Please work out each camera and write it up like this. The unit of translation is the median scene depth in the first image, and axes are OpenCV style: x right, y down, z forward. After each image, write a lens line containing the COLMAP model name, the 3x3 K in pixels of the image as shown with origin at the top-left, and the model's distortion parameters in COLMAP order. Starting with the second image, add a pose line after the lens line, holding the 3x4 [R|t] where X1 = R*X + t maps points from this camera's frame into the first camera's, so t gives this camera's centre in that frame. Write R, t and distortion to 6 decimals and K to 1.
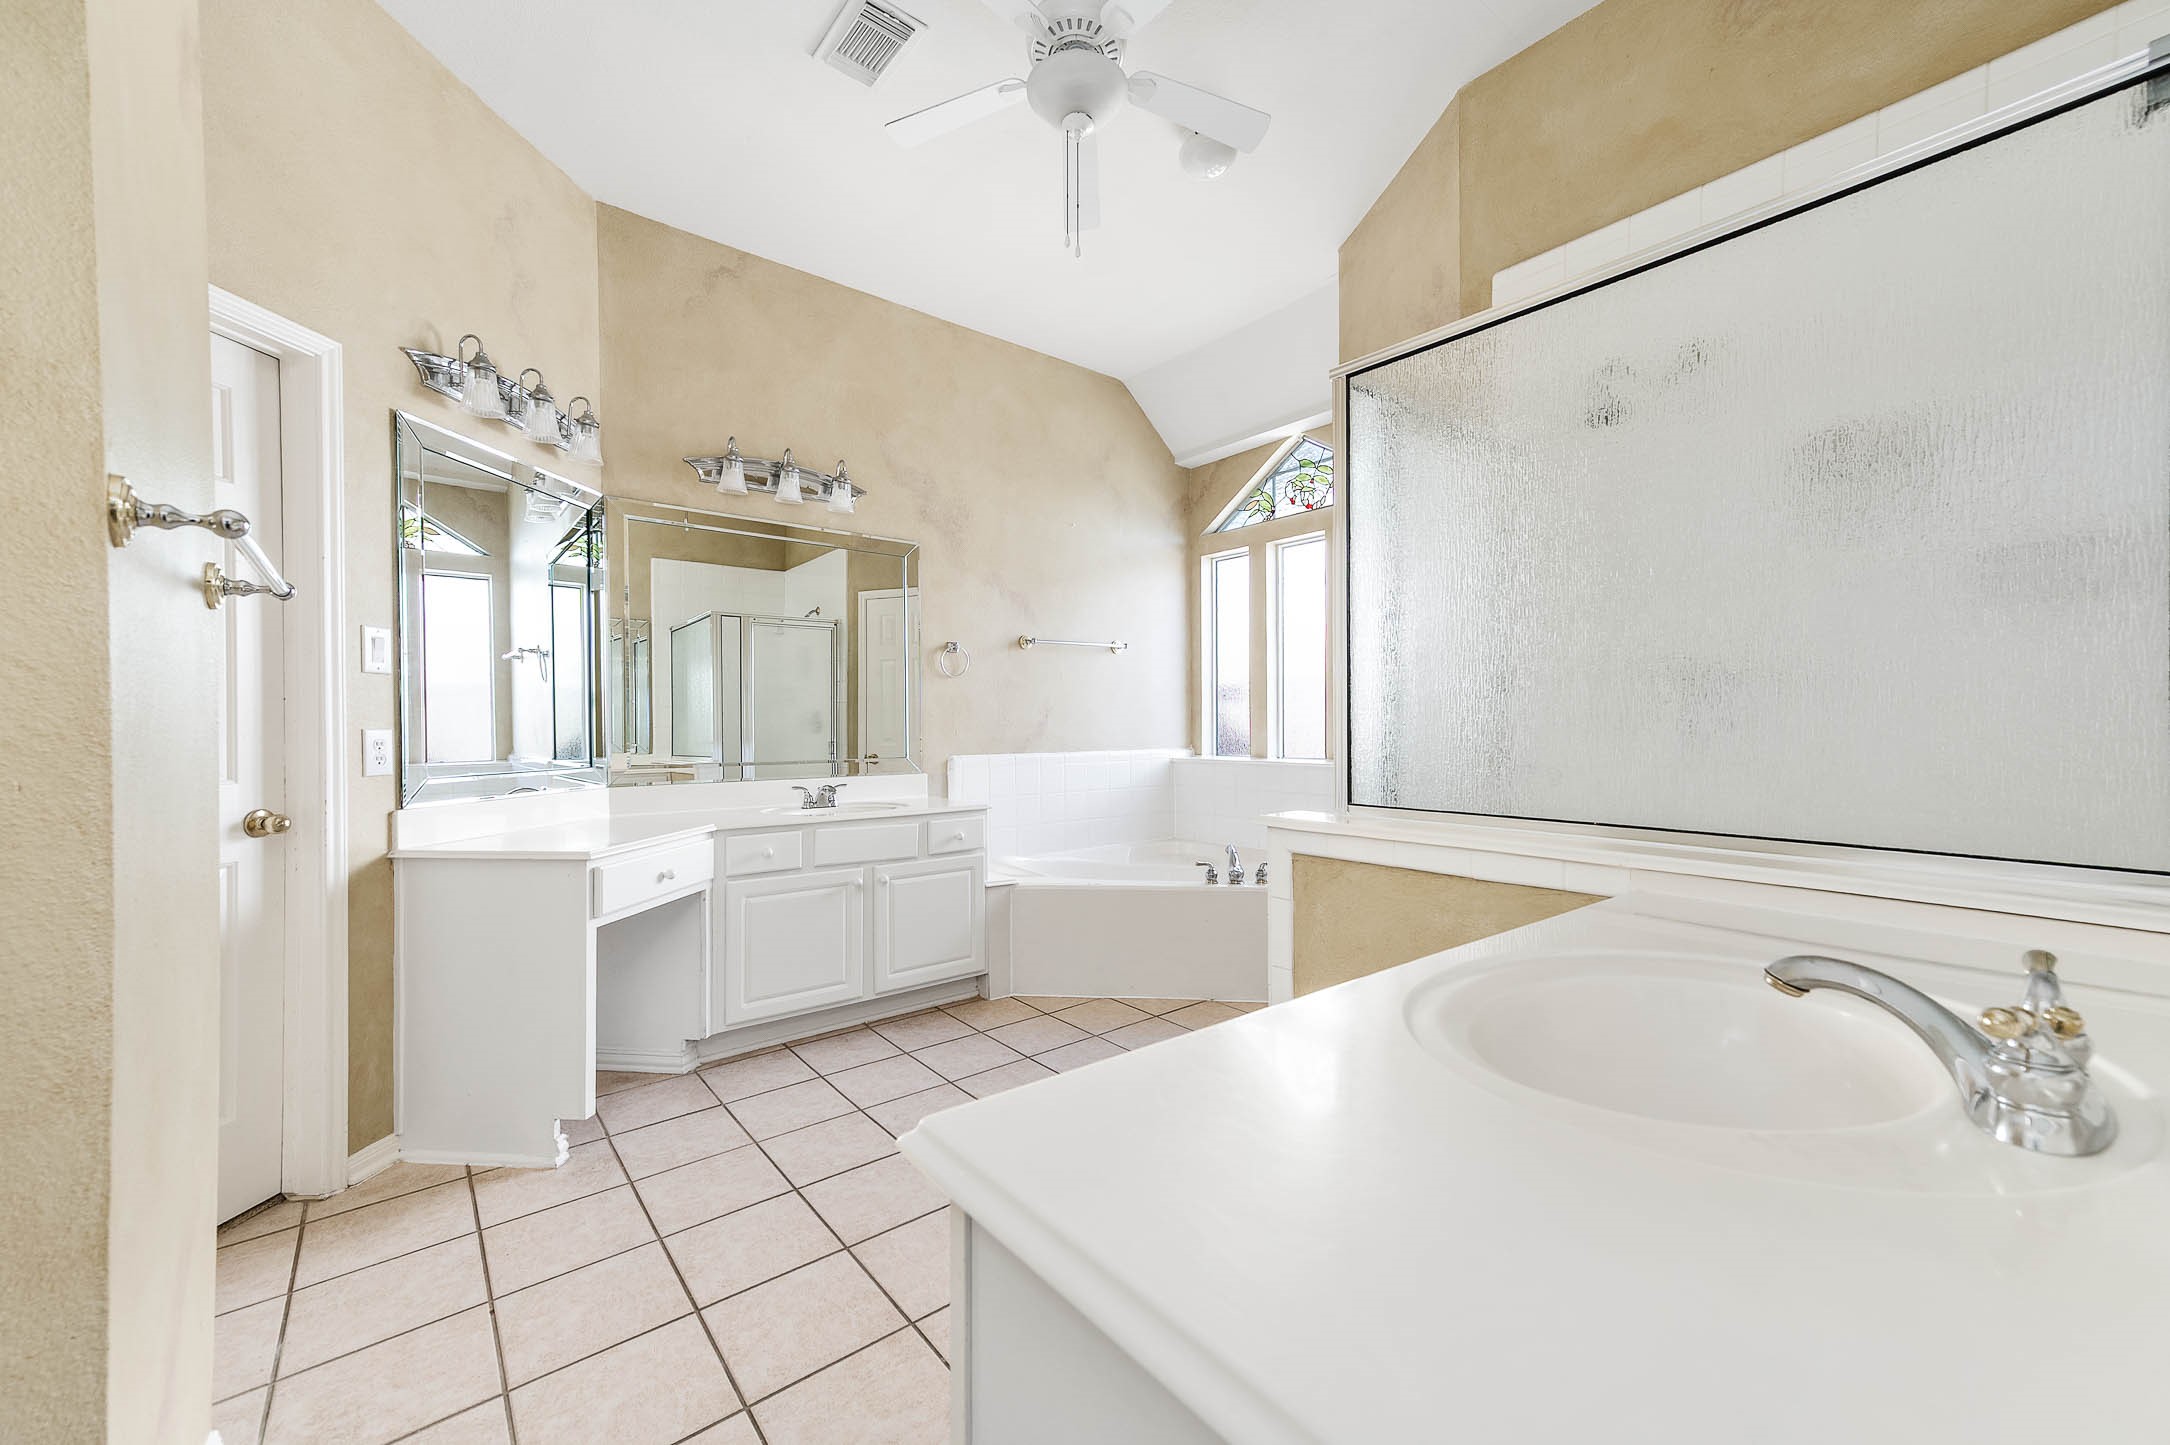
lens RADIAL K [[812.7, 0, 1080.5], [0, 812.7, 732.6], [0, 0, 1]] dist [0.016858, 0.000090]
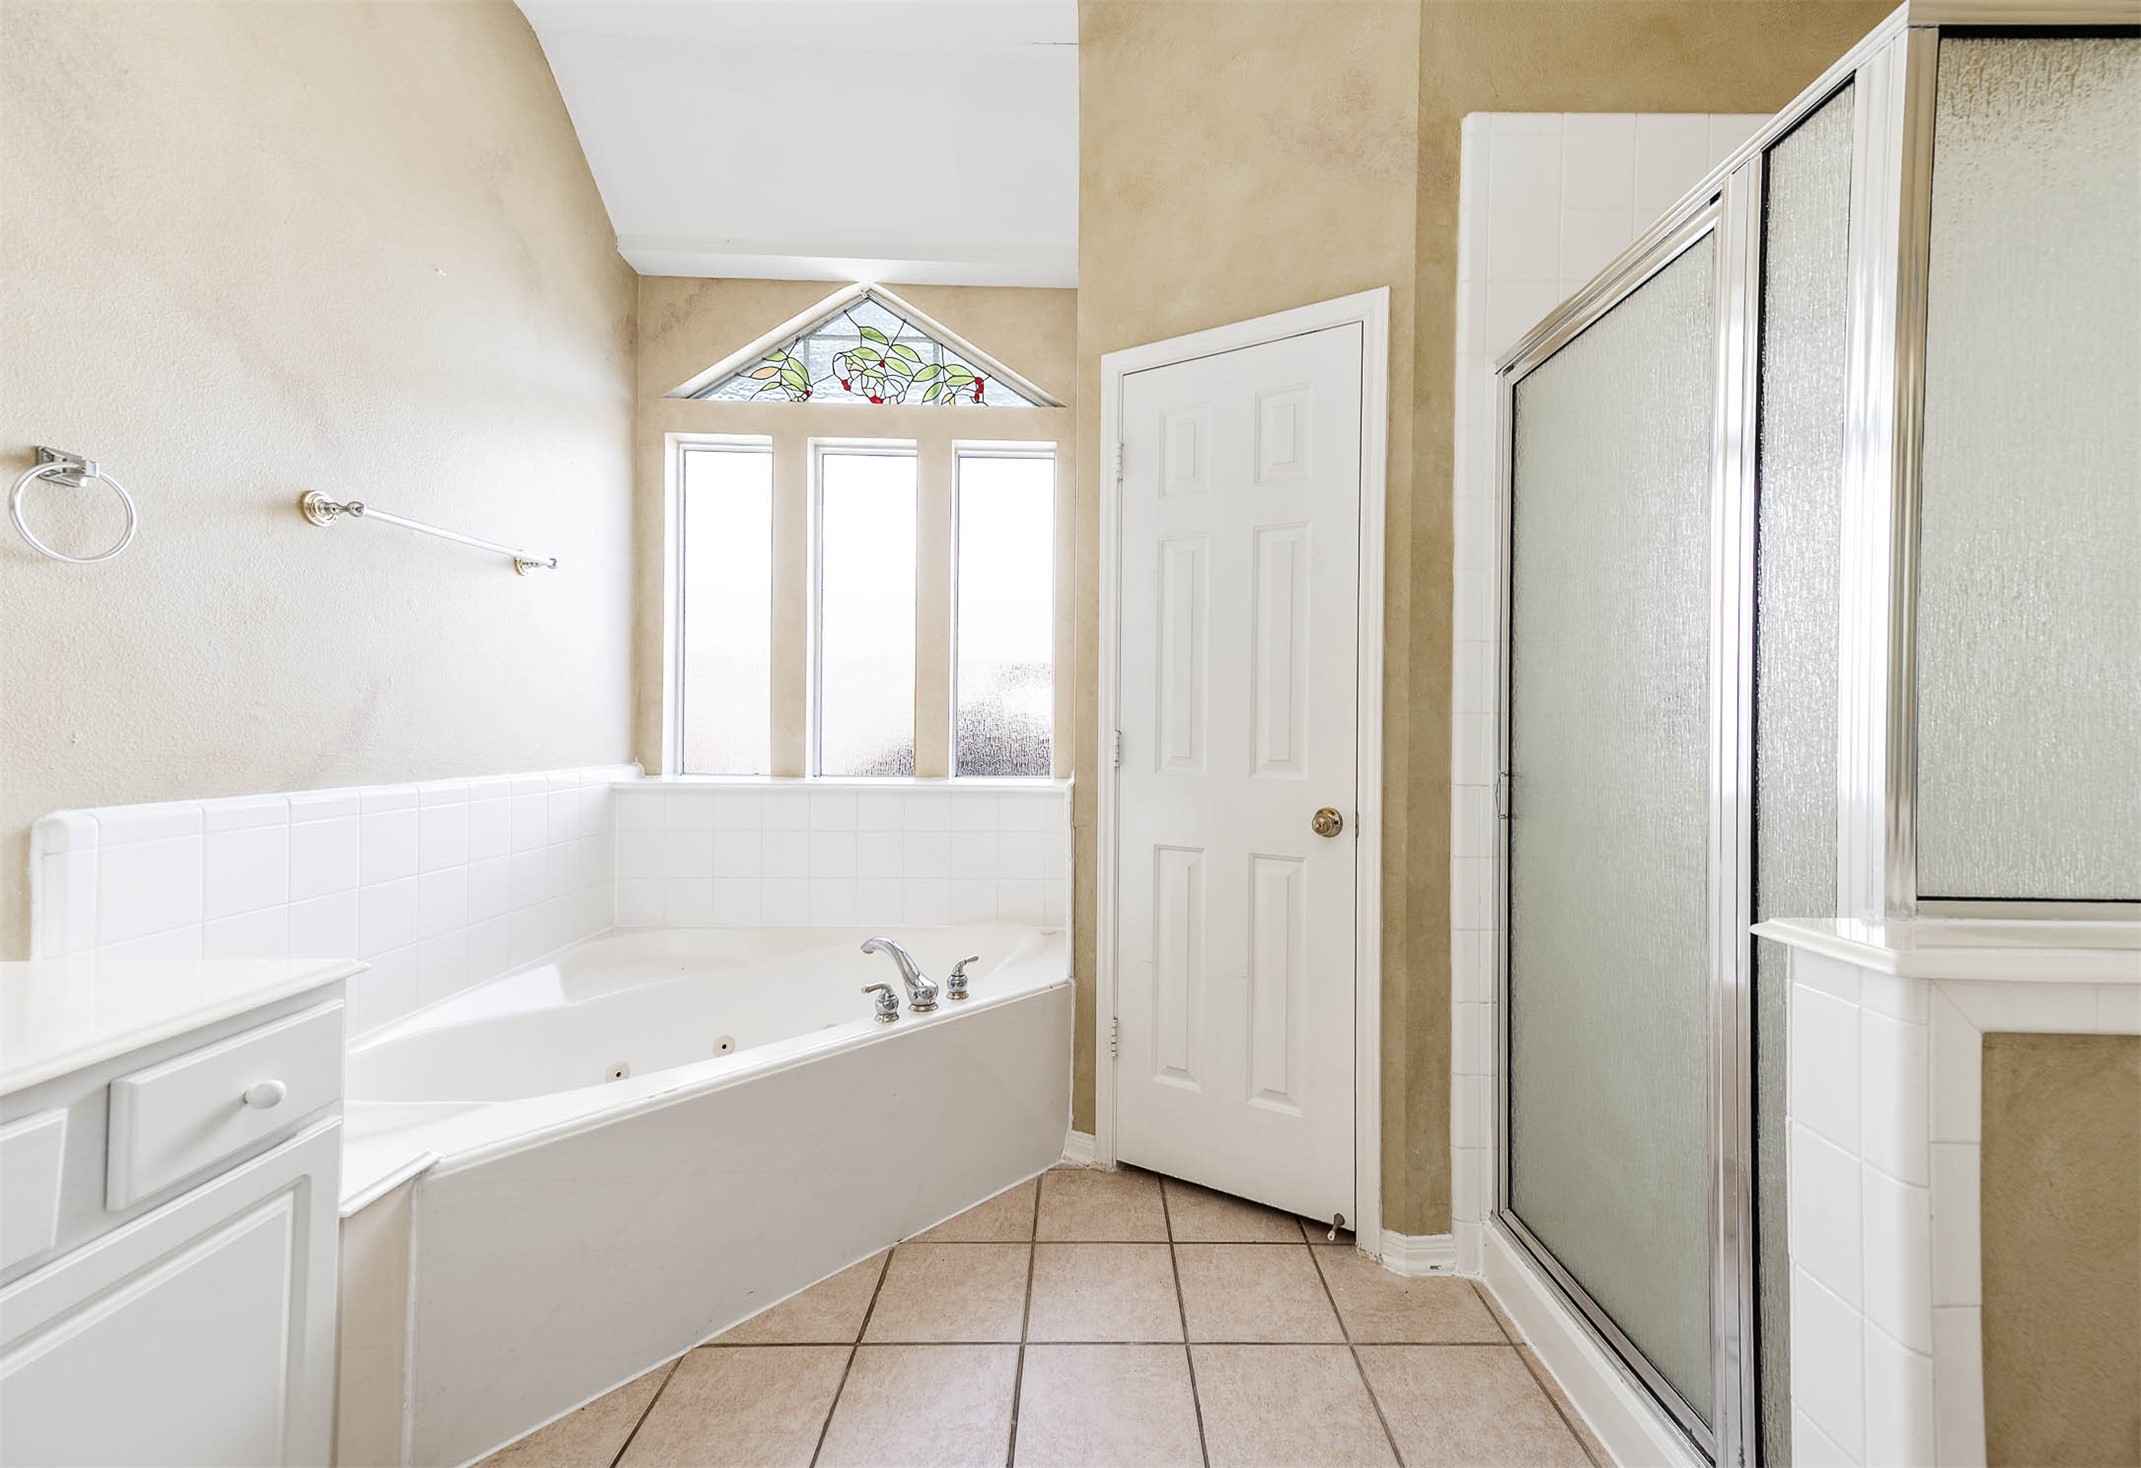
lens RADIAL K [[850.7, 0, 1095.9], [0, 850.7, 731.7], [0, 0, 1]] dist [0.016649, 0.000027]
pose [[0.614592, 0.008693, 0.788797, -0.159094], [-0.007555, 0.999958, -0.005134, -0.003441], [-0.788809, -0.002804, 0.614632, 0.428212]]
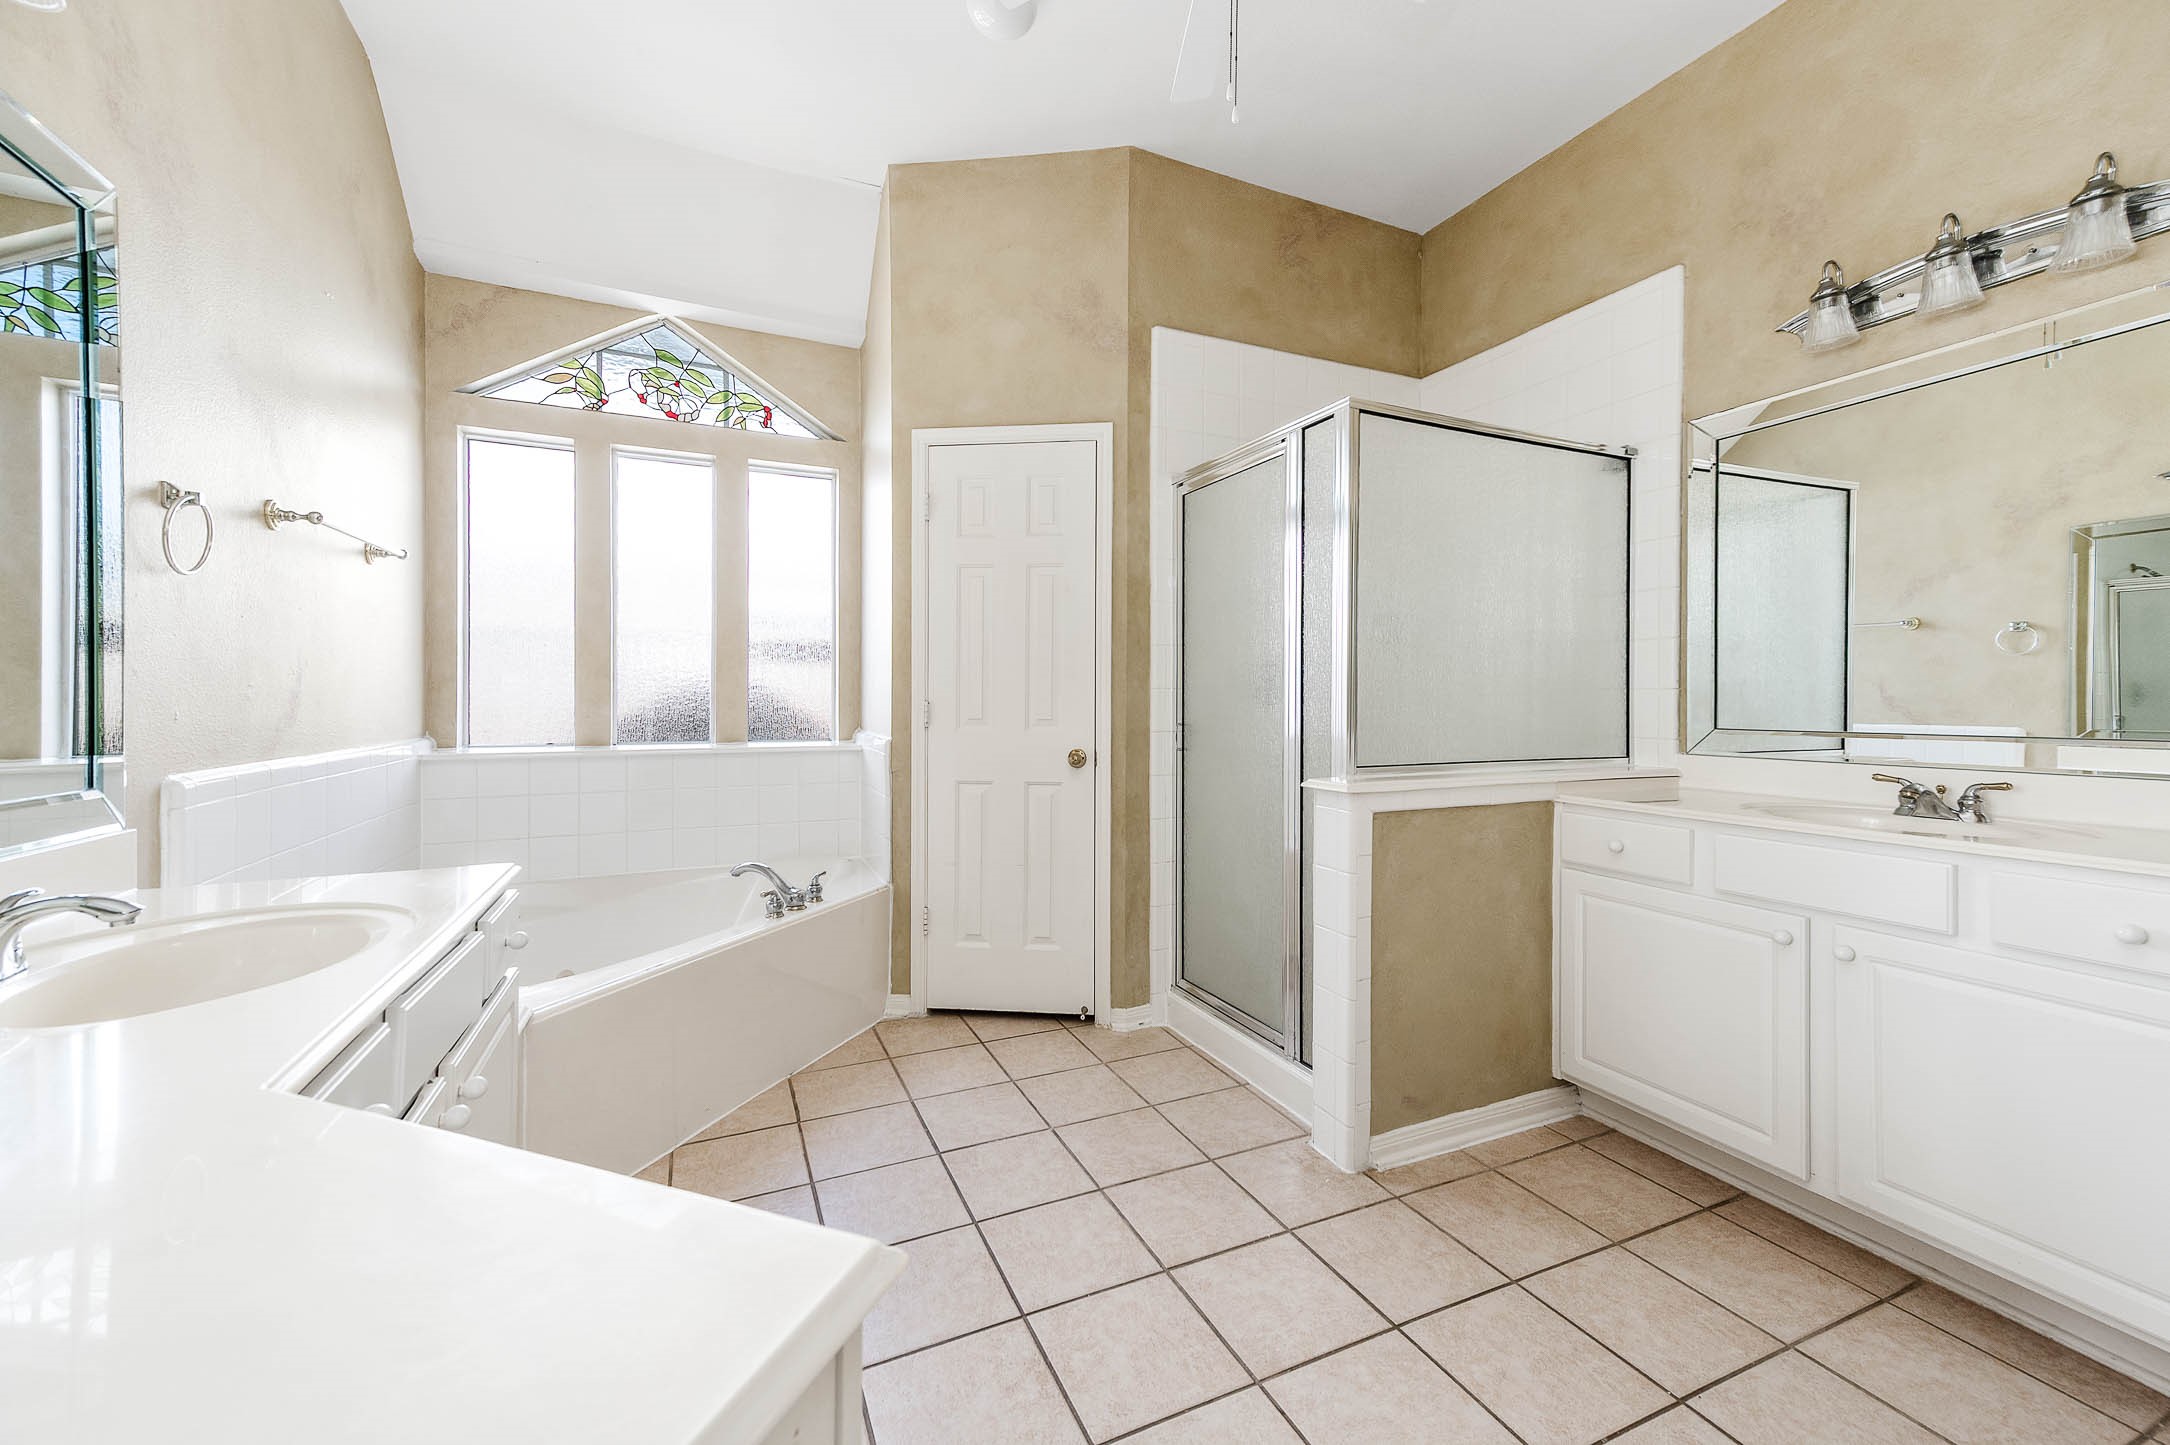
lens RADIAL K [[832.9, 0, 1067.9], [0, 832.9, 719.4], [0, 0, 1]] dist [0.001150, 0.002553]
pose [[0.264967, -0.017712, 0.964095, -0.383287], [0.005155, 0.999843, 0.016952, -0.002606], [-0.964244, 0.000478, 0.265017, 0.433625]]
